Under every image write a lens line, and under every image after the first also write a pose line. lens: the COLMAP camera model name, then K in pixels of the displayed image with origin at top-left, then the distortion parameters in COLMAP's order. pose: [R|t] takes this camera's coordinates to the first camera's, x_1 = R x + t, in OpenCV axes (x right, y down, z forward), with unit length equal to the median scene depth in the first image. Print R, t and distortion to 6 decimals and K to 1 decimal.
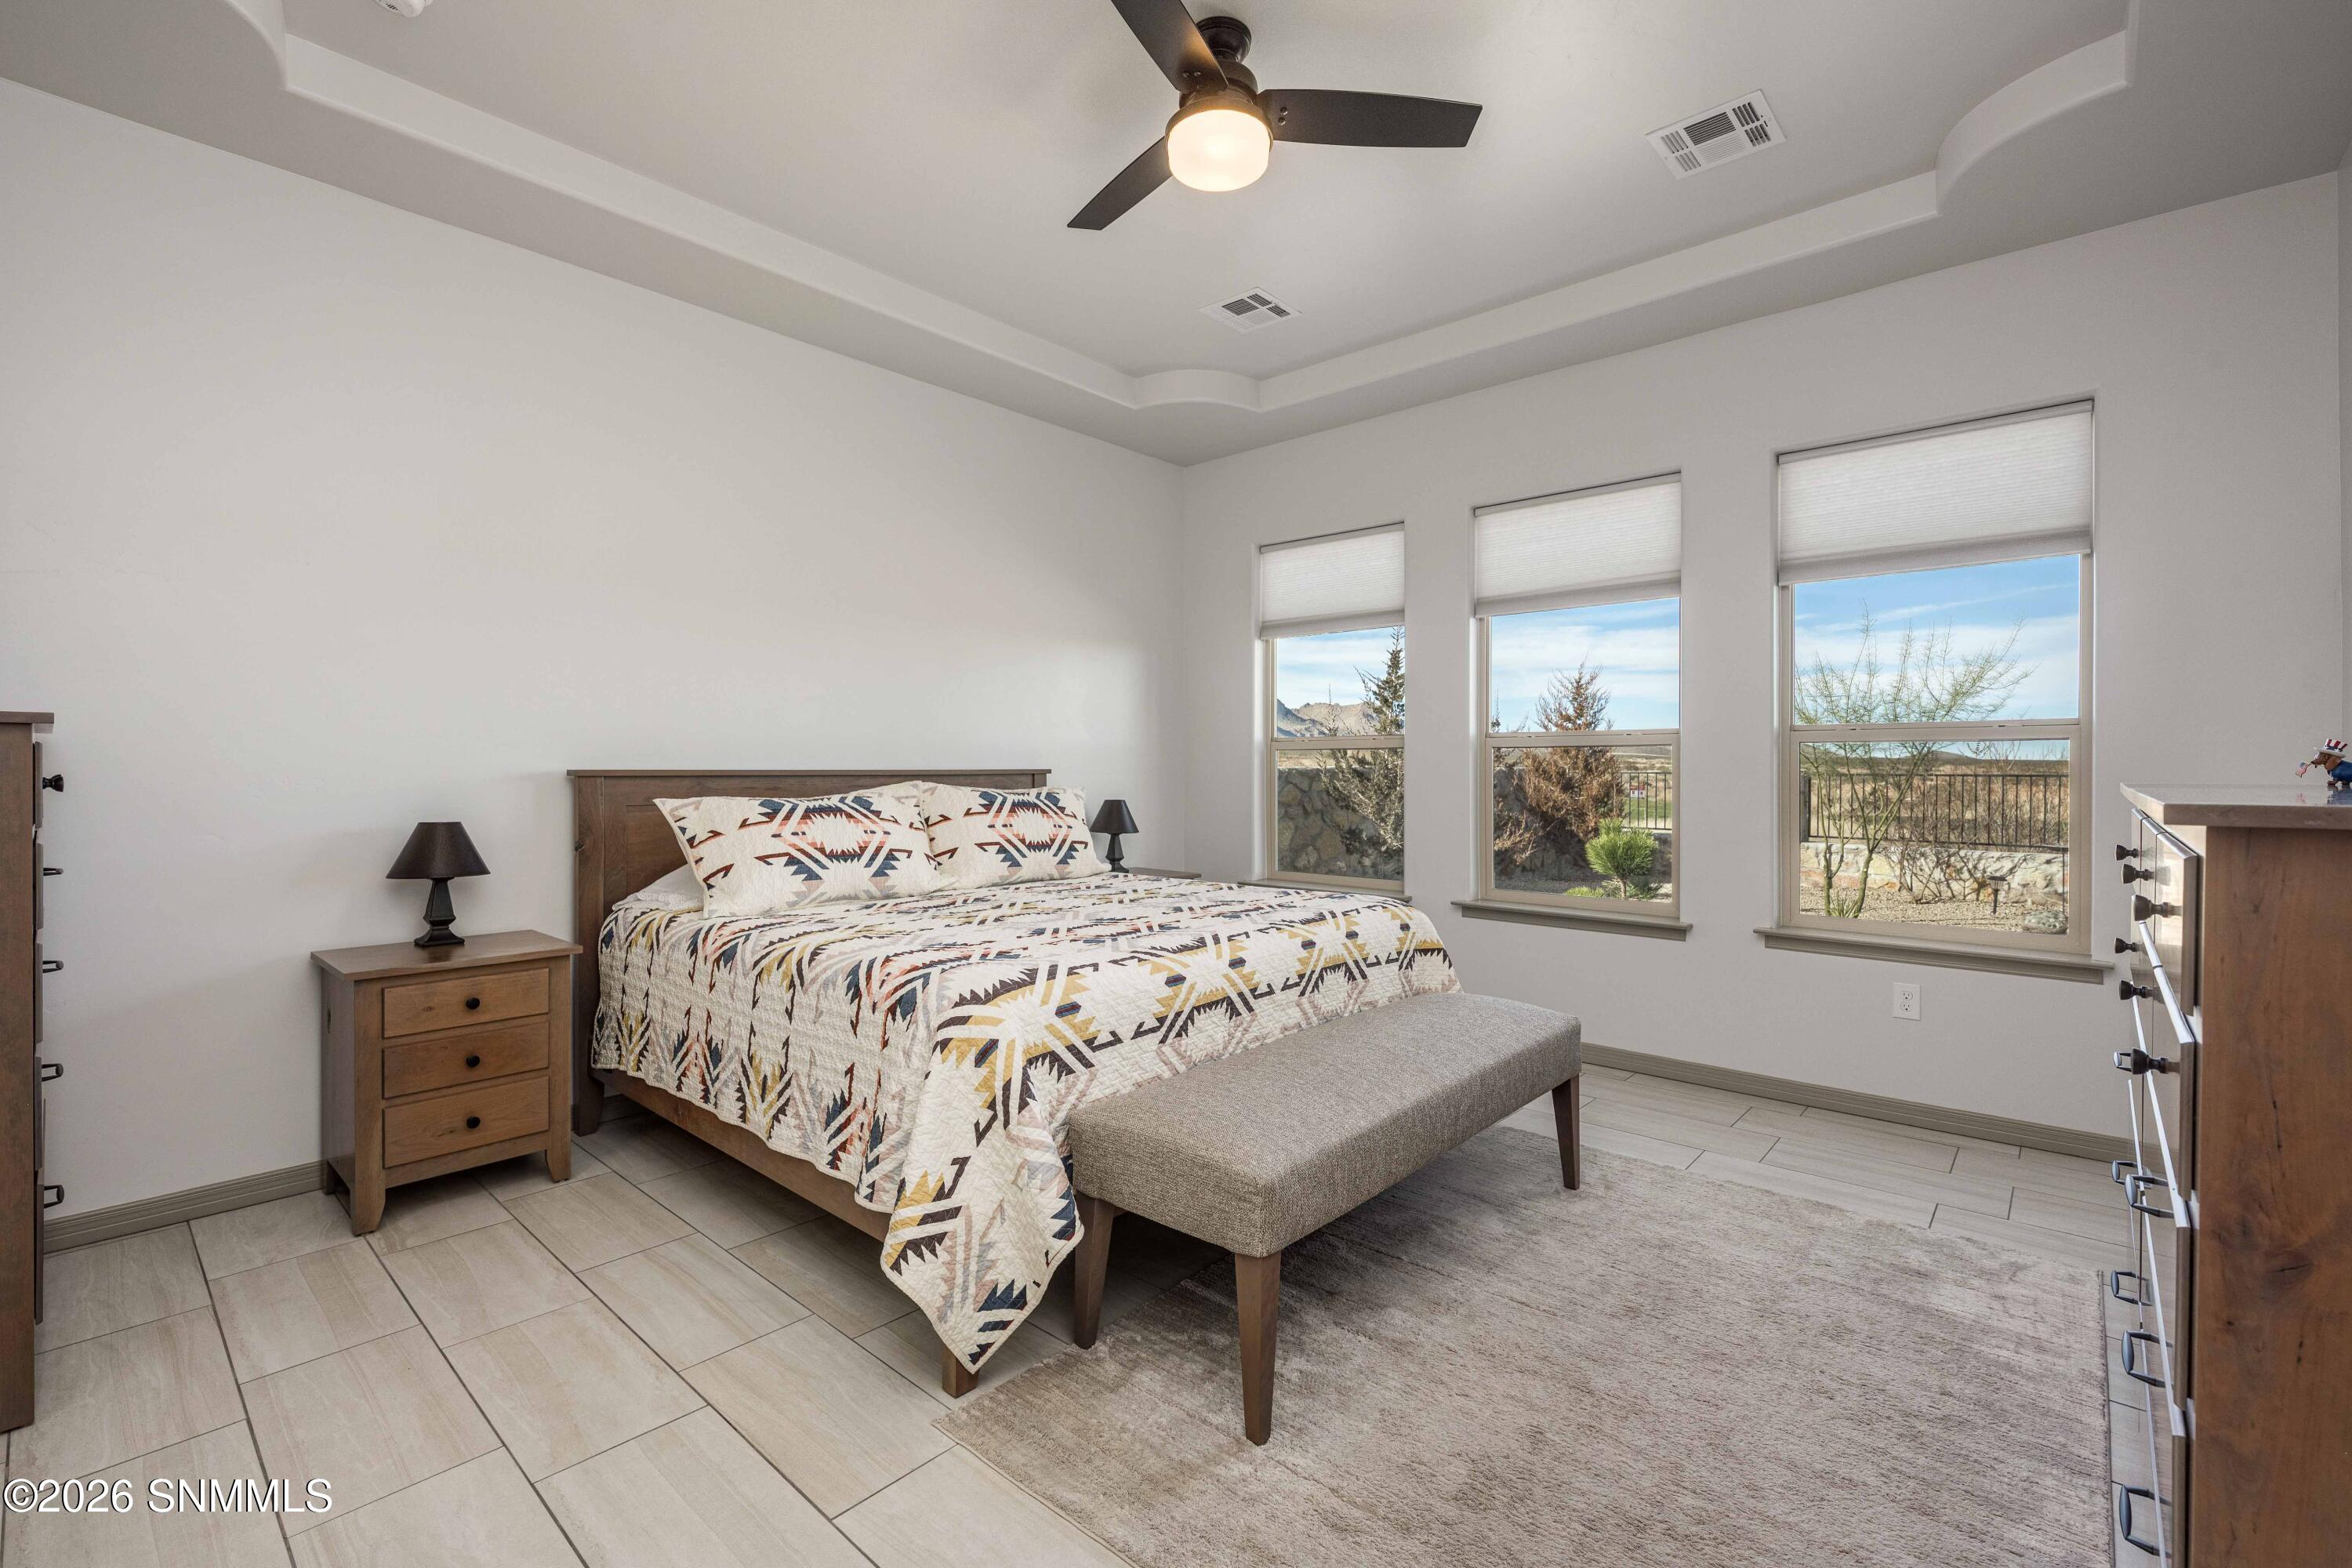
lens RADIAL K [[998.7, 0, 1170.3], [0, 998.7, 773.1], [0, 0, 1]] dist [-0.005785, 0.000067]
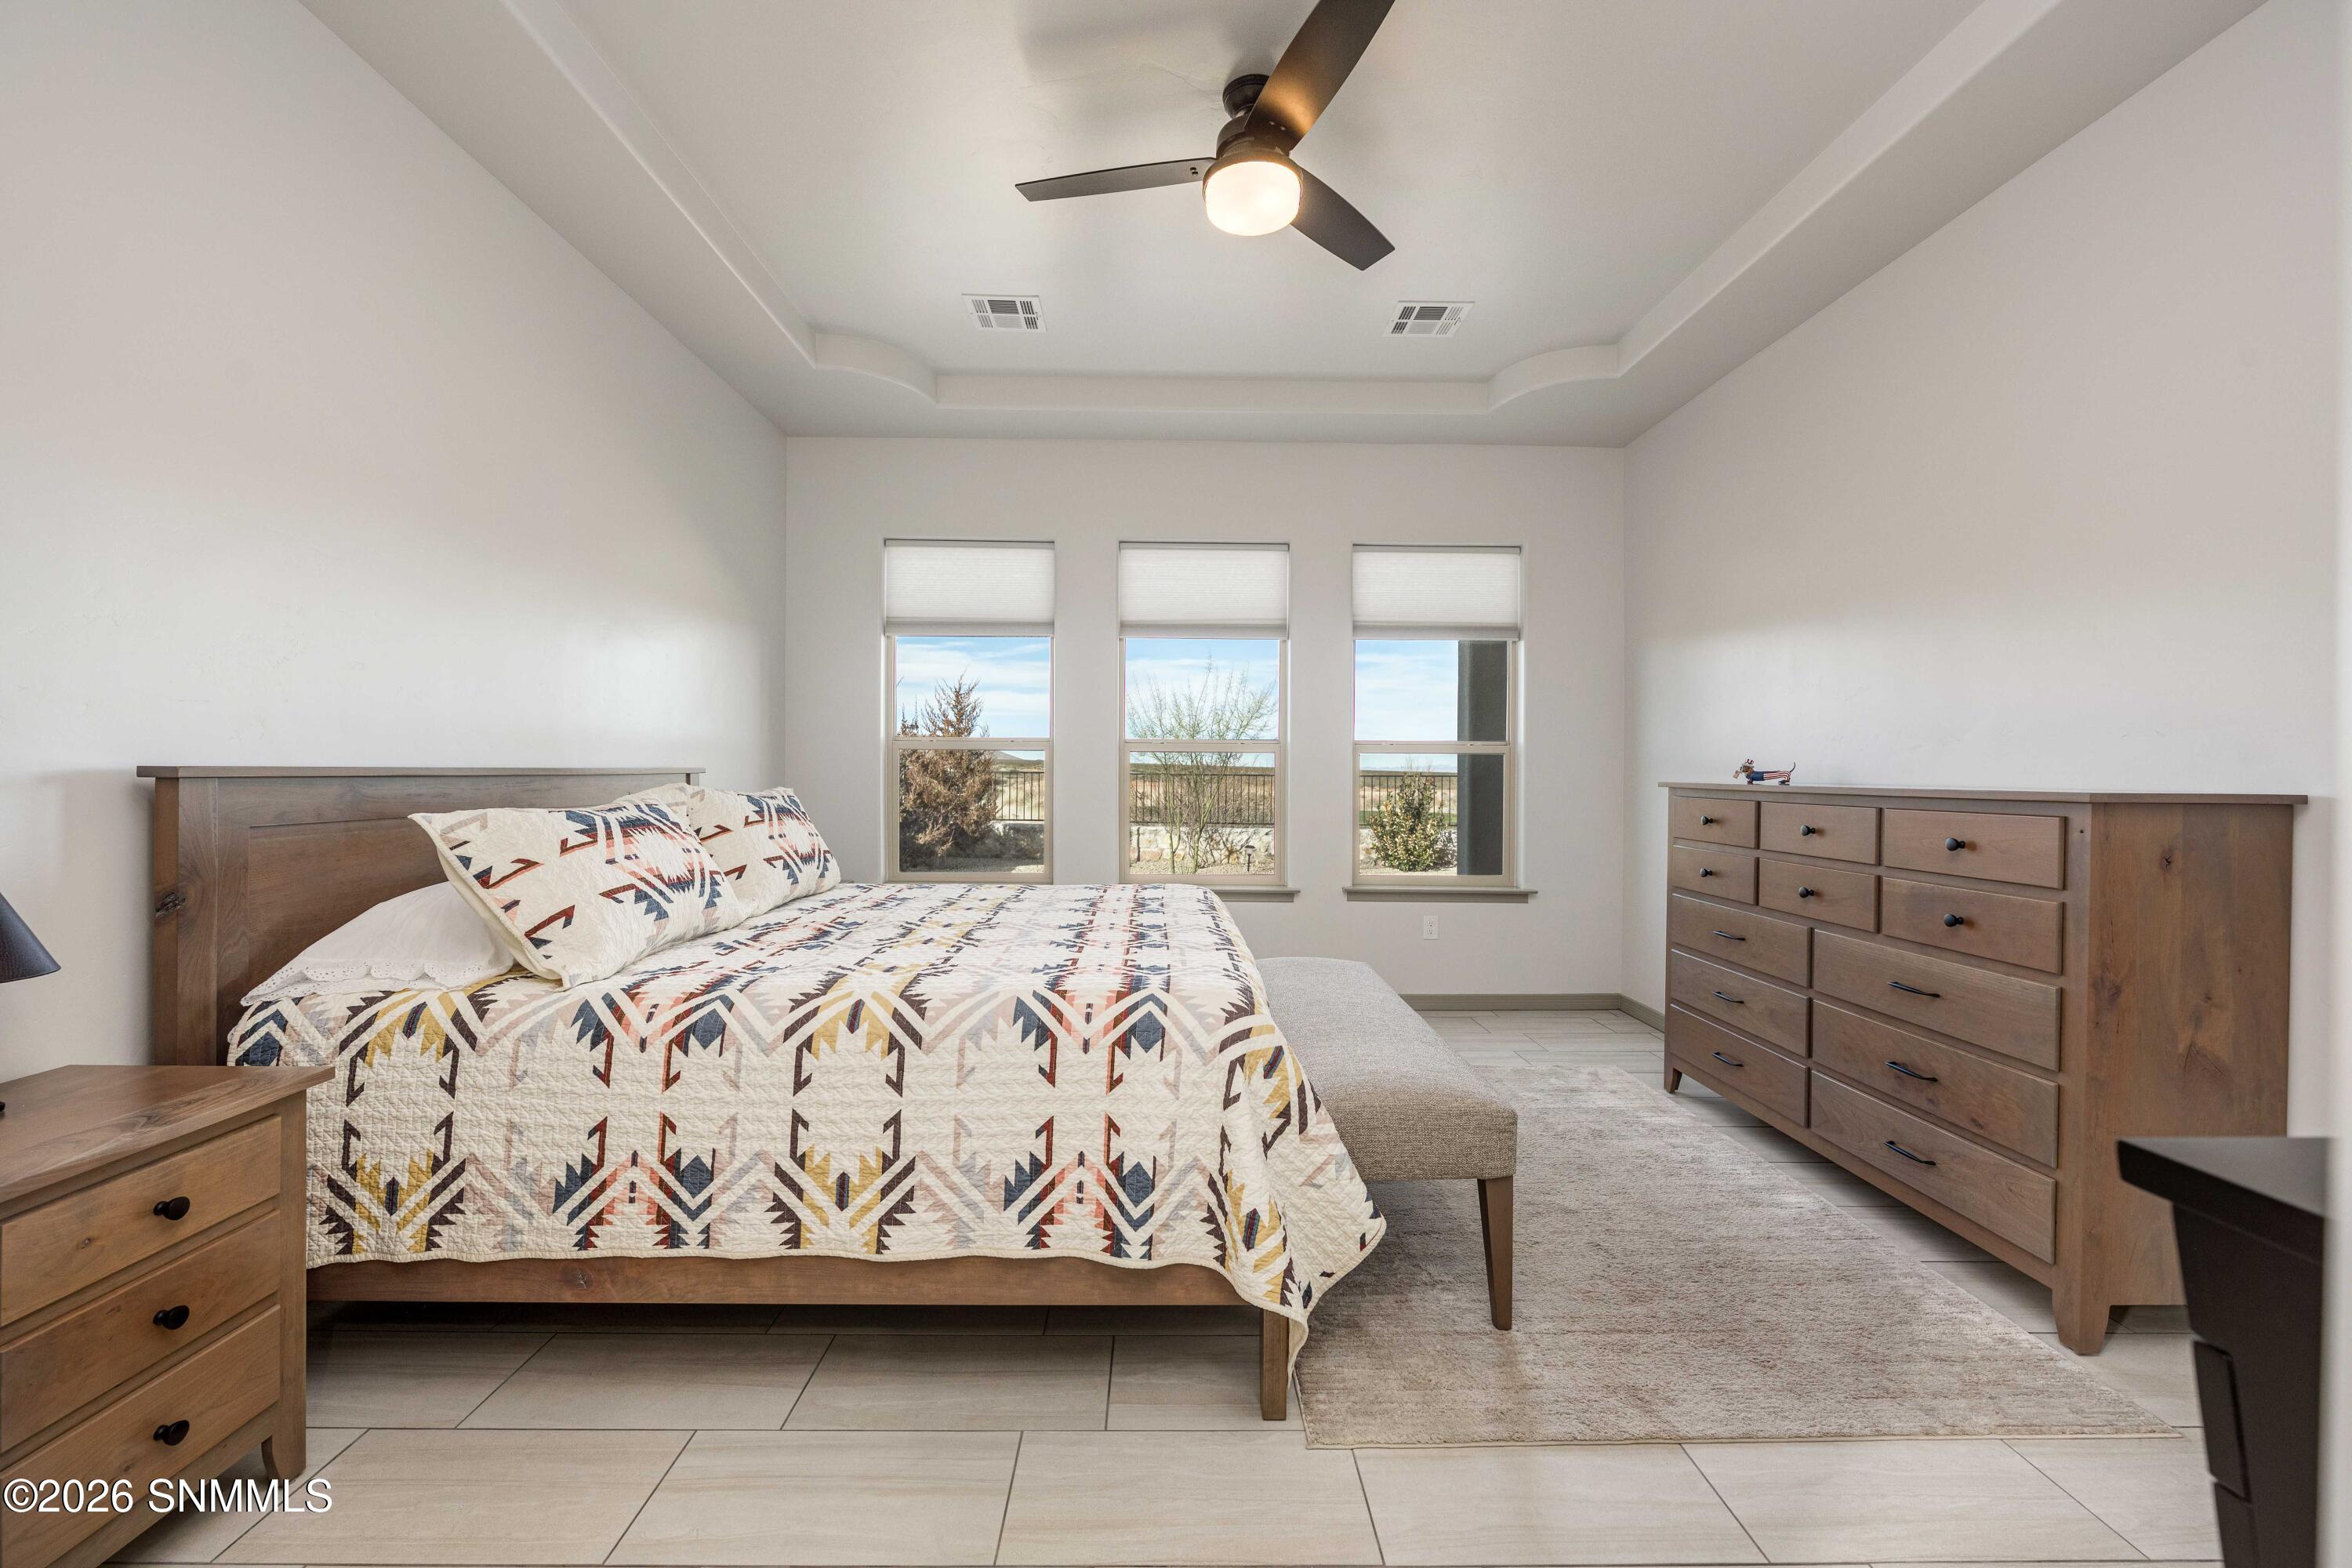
lens RADIAL K [[935.6, 0, 1170.9], [0, 935.6, 773.2], [0, 0, 1]] dist [-0.008481, 0.000489]
pose [[0.742689, 0.003238, 0.669628, -0.567140], [-0.004132, 0.999991, -0.000254, -0.001648], [-0.669623, -0.002578, 0.742696, 0.250359]]
